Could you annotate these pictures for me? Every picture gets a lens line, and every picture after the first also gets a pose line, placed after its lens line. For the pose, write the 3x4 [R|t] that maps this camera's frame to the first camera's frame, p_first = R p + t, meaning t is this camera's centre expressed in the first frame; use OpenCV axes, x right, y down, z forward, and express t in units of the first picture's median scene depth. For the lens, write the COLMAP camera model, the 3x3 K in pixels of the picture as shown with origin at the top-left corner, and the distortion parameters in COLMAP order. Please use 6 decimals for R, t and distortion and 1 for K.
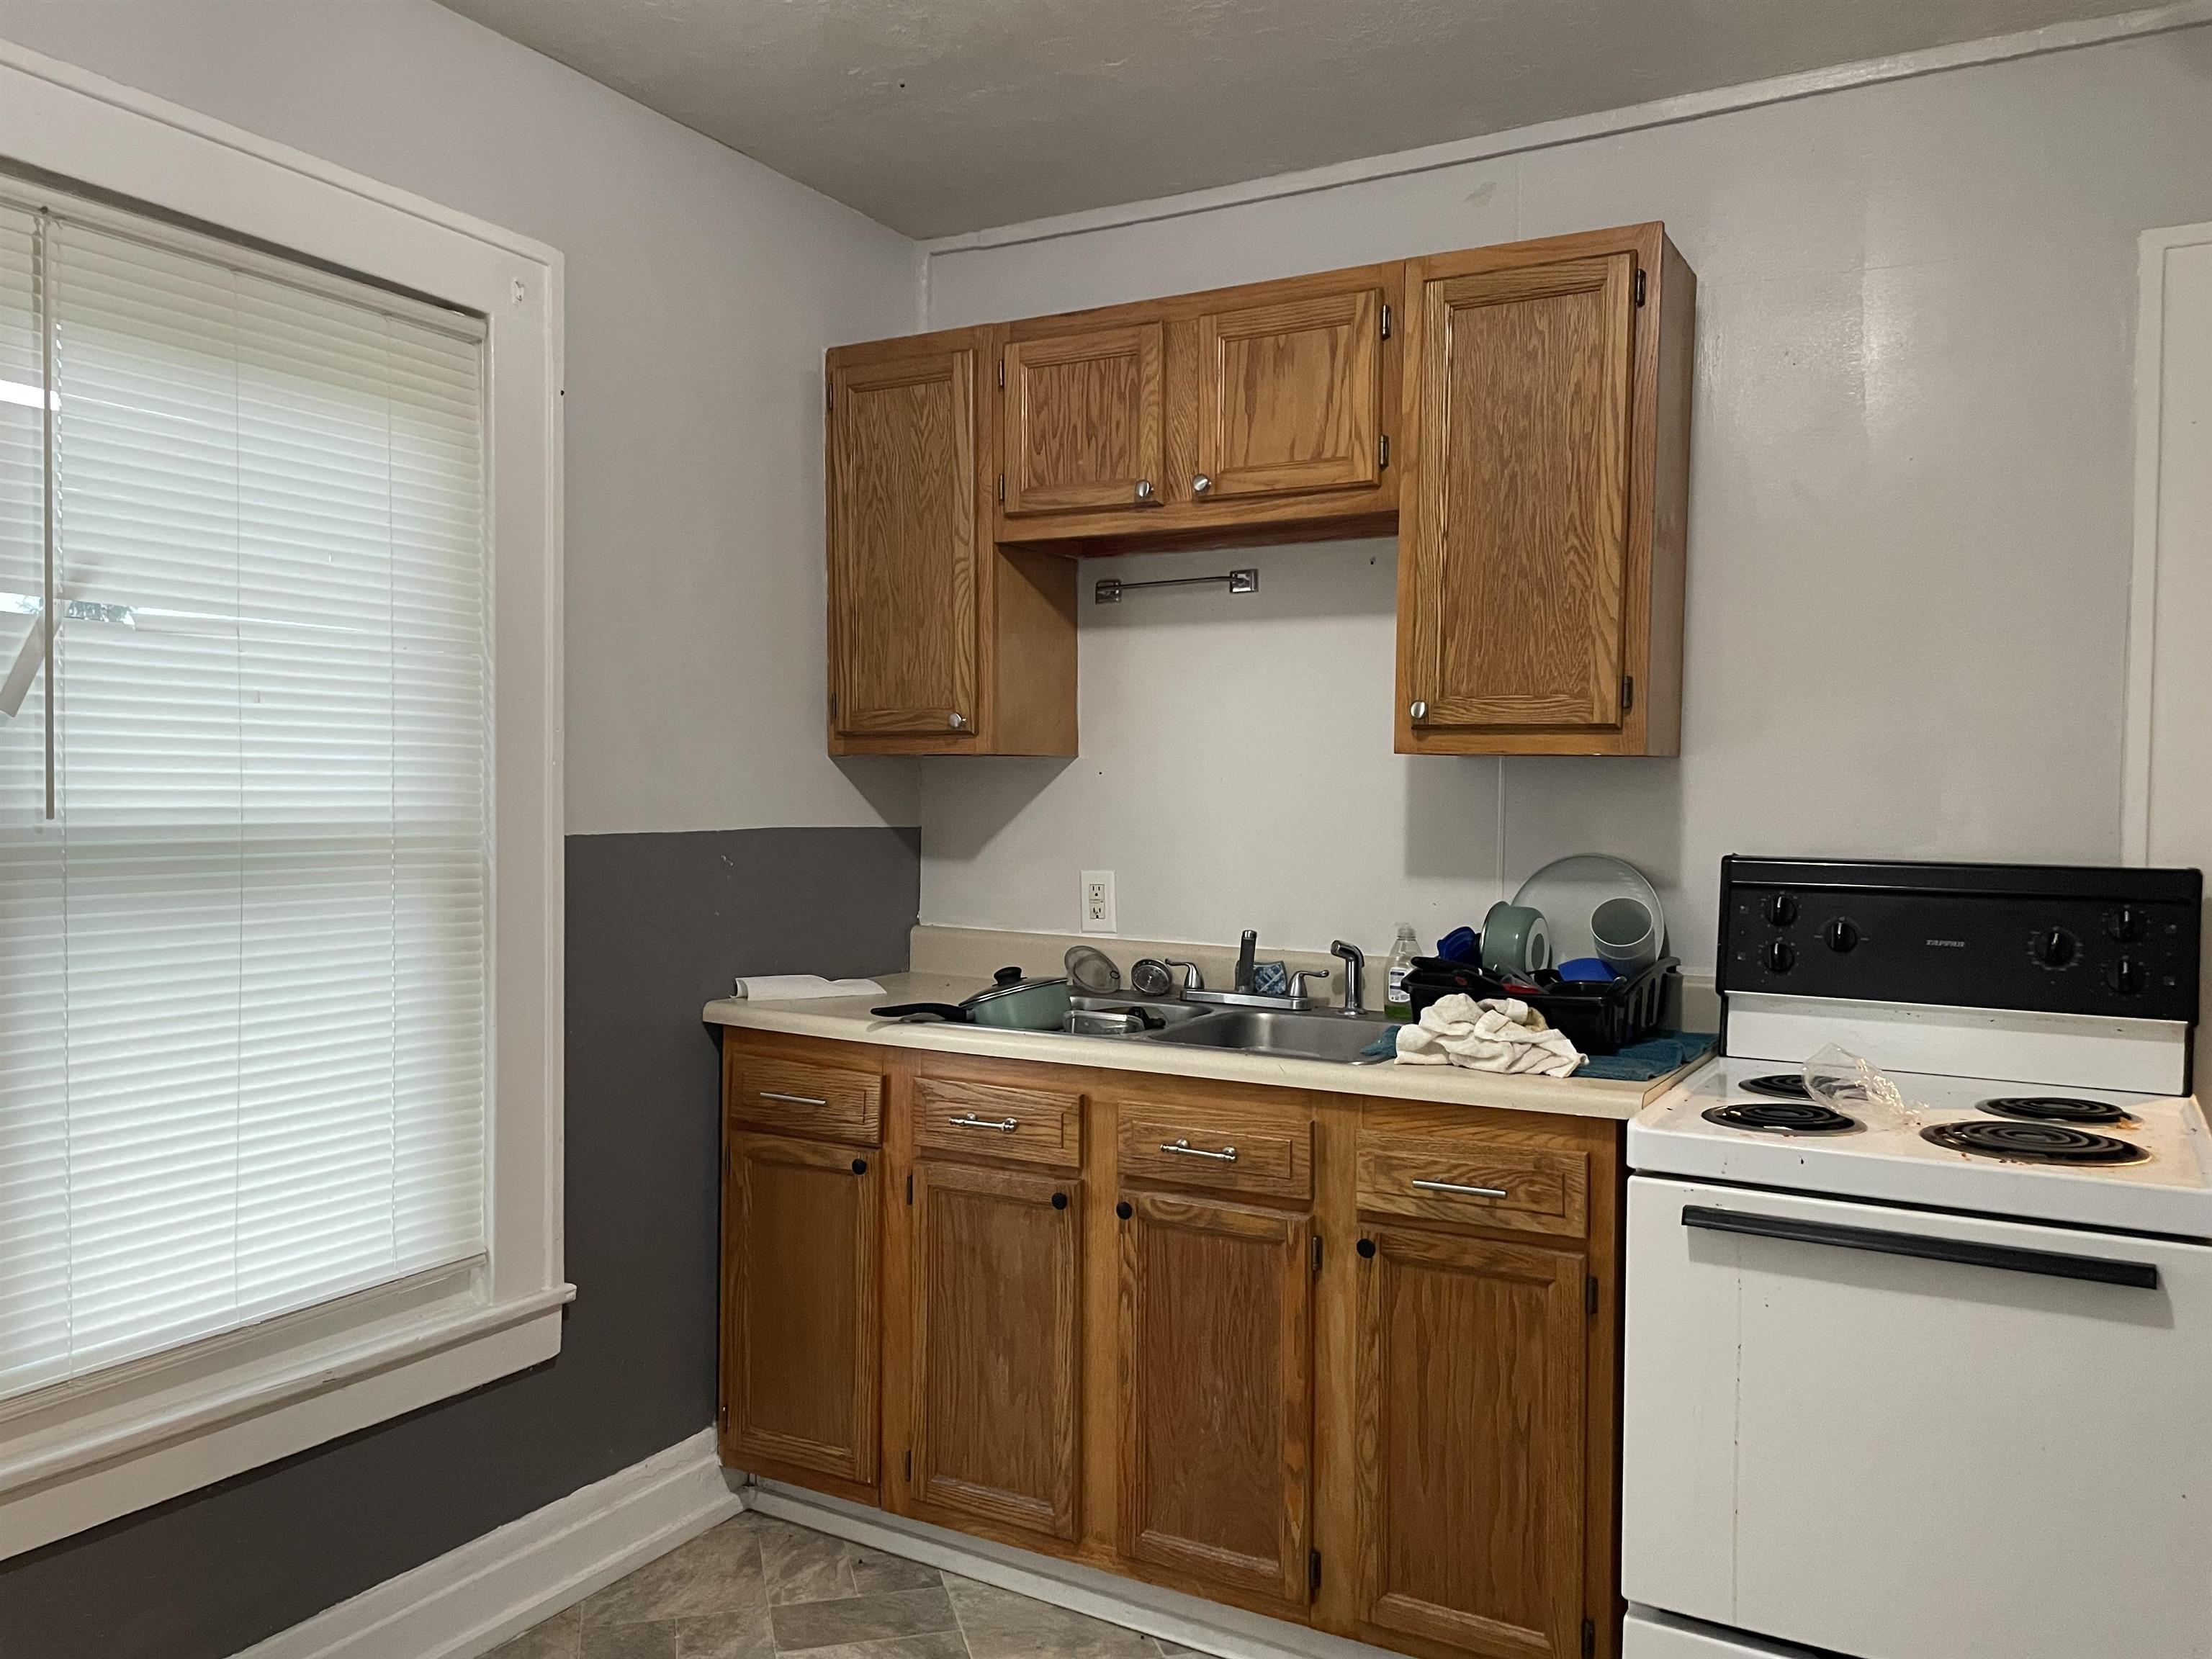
lens RADIAL K [[1661.6, 0, 1109.6], [0, 1661.6, 847.8], [0, 0, 1]] dist [0.090380, -0.115391]
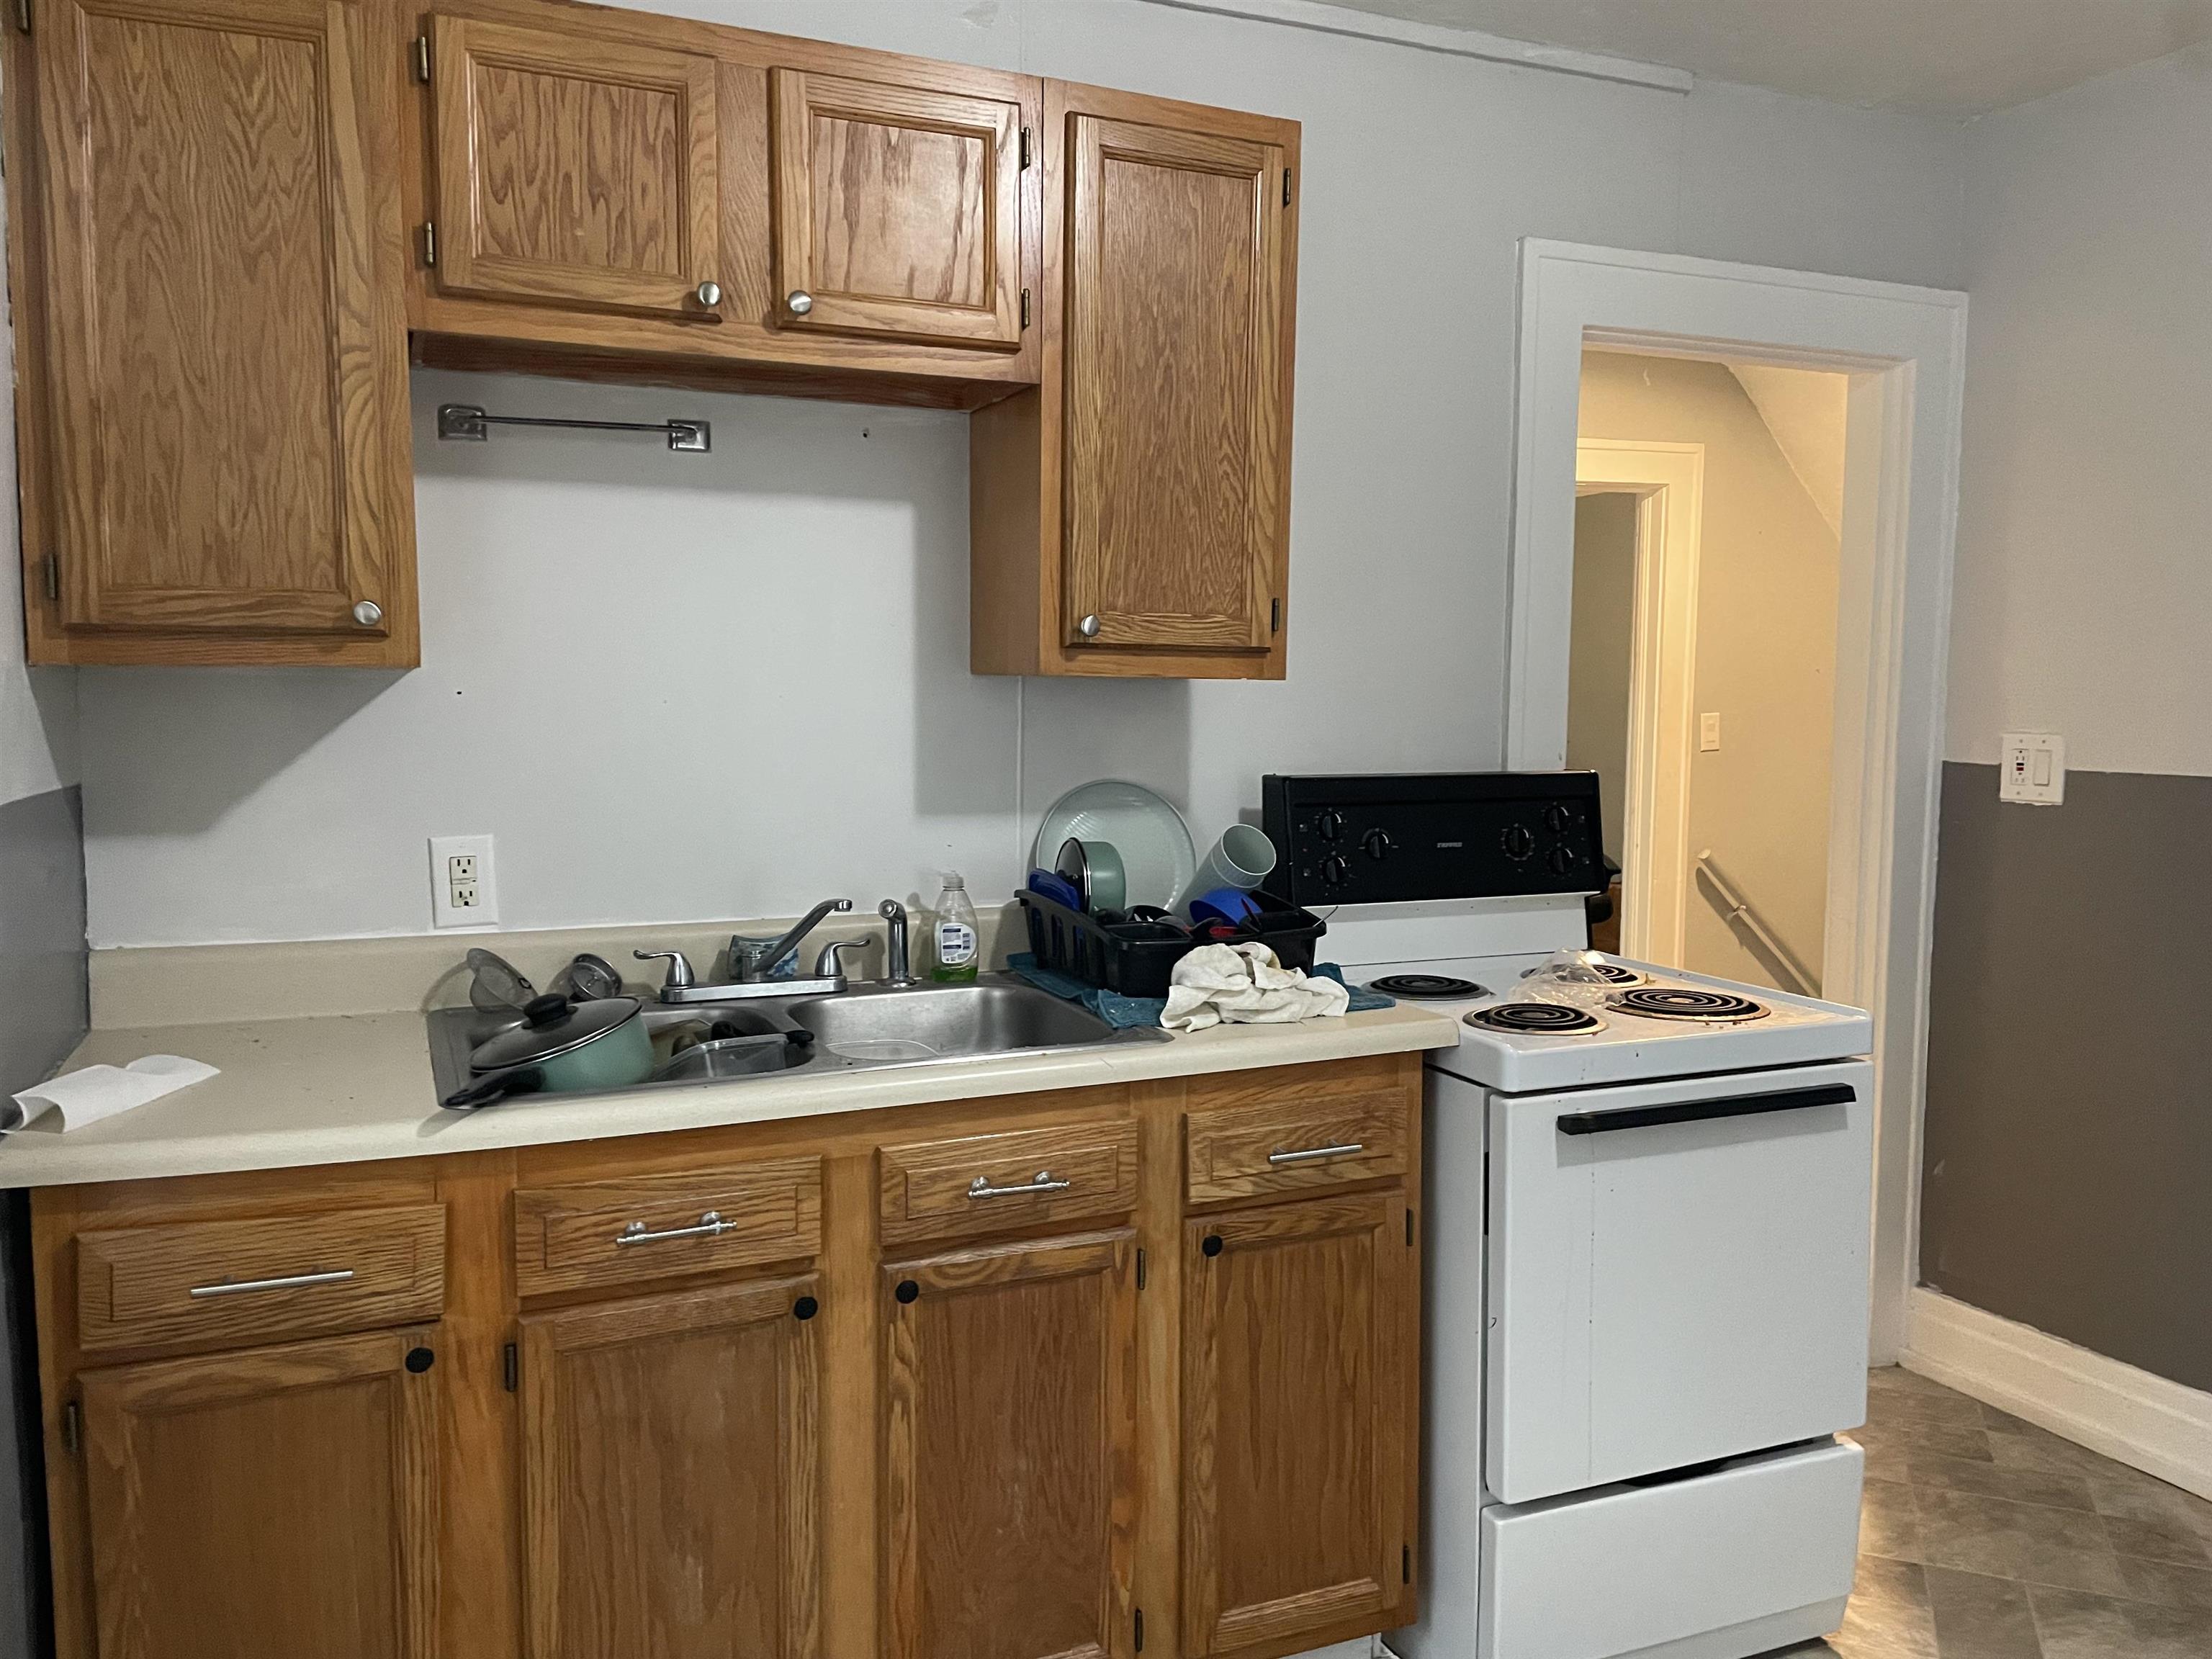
lens RADIAL K [[1661.6, 0, 1125.7], [0, 1661.6, 841.5], [0, 0, 1]] dist [0.090380, -0.115391]
pose [[0.598085, -0.081448, 0.797284, -0.500727], [0.029183, 0.996376, 0.079895, -0.039539], [-0.800901, -0.024517, 0.598294, 0.465015]]
